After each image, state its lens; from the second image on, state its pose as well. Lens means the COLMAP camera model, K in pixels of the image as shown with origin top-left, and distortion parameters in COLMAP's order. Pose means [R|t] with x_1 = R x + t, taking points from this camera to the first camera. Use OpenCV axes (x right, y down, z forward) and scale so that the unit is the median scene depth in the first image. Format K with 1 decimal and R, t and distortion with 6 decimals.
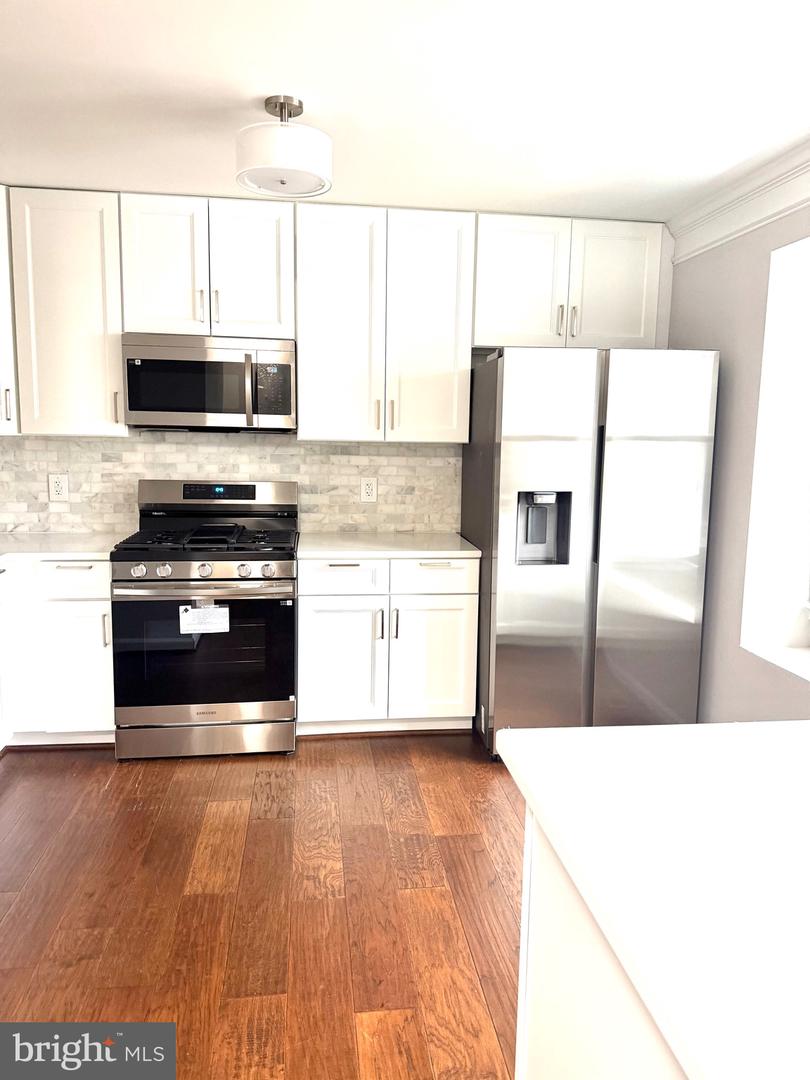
lens RADIAL K [[744.8, 0, 405.0], [0, 744.8, 540.0], [0, 0, 1]] dist [0.112799, -0.188617]
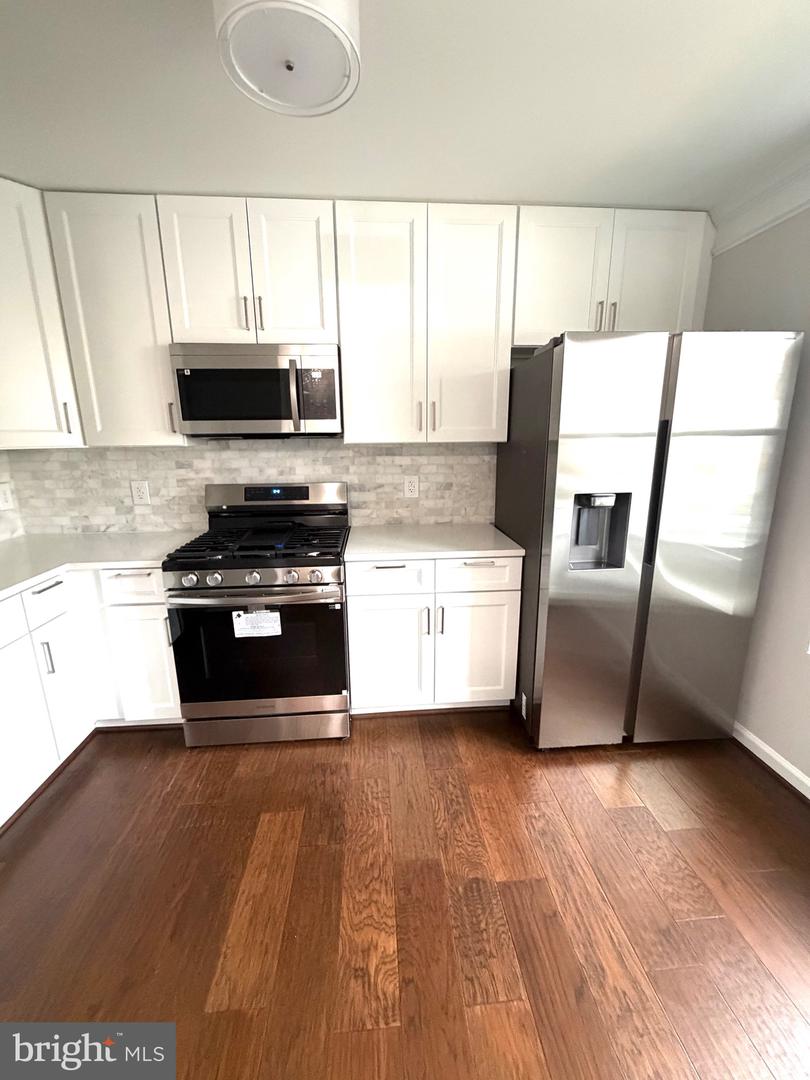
lens RADIAL K [[429.7, 0, 403.8], [0, 429.7, 538.2], [0, 0, 1]] dist [-0.000957, 0.000185]
pose [[0.998359, -0.014877, -0.055306, -0.028610], [0.019803, 0.995778, 0.089627, -0.054243], [0.053739, -0.090575, 0.994439, 0.395097]]
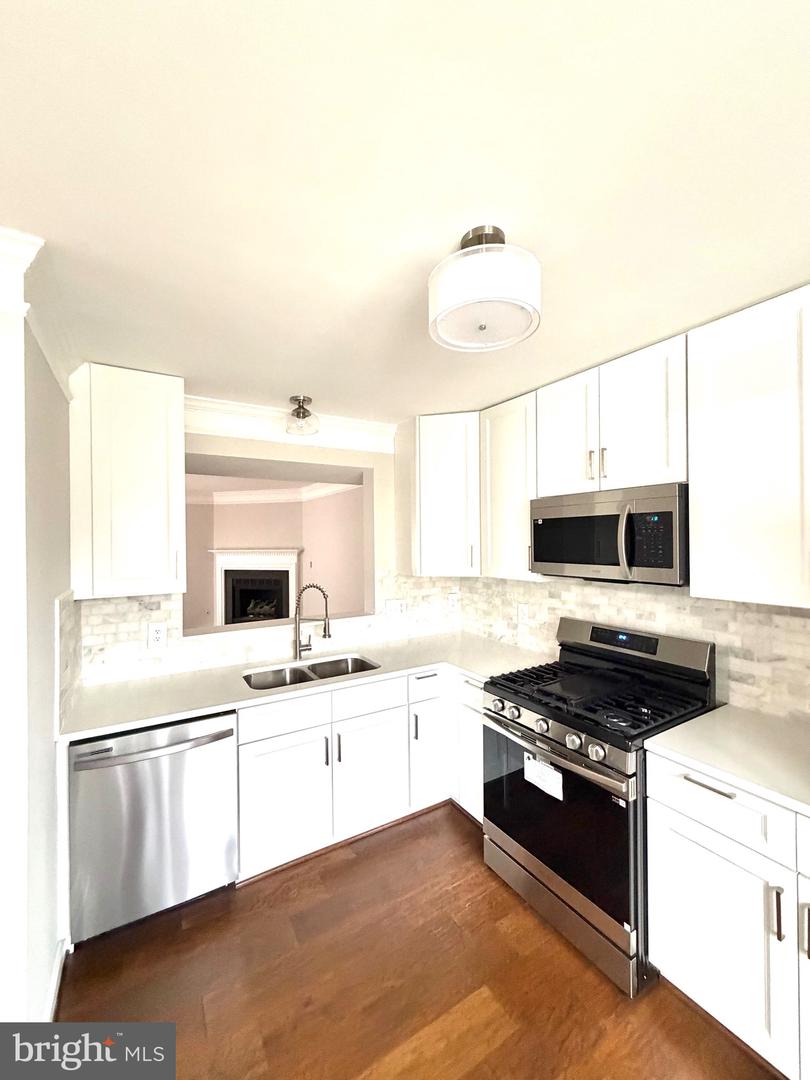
lens RADIAL K [[429.7, 0, 403.8], [0, 429.7, 538.2], [0, 0, 1]] dist [-0.000957, 0.000185]
pose [[0.406732, -0.025878, -0.913181, 0.168047], [-0.110208, 0.990908, -0.077168, -0.127838], [0.906876, 0.132027, 0.400182, 0.514066]]
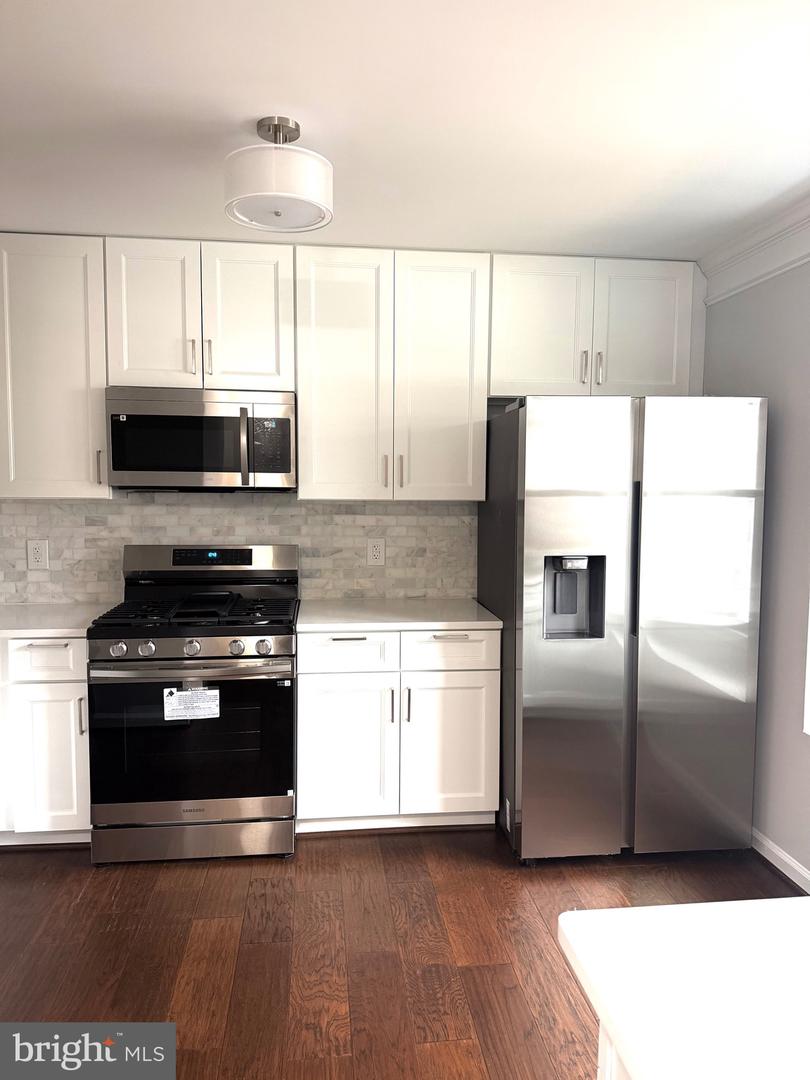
lens RADIAL K [[752.5, 0, 399.8], [0, 752.5, 547.2], [0, 0, 1]] dist [0.091791, -0.125551]
pose [[0.999836, -0.009601, -0.015384, -0.005776], [0.008671, 0.998193, -0.059455, -0.020494], [0.015927, 0.059312, 0.998112, 0.089093]]
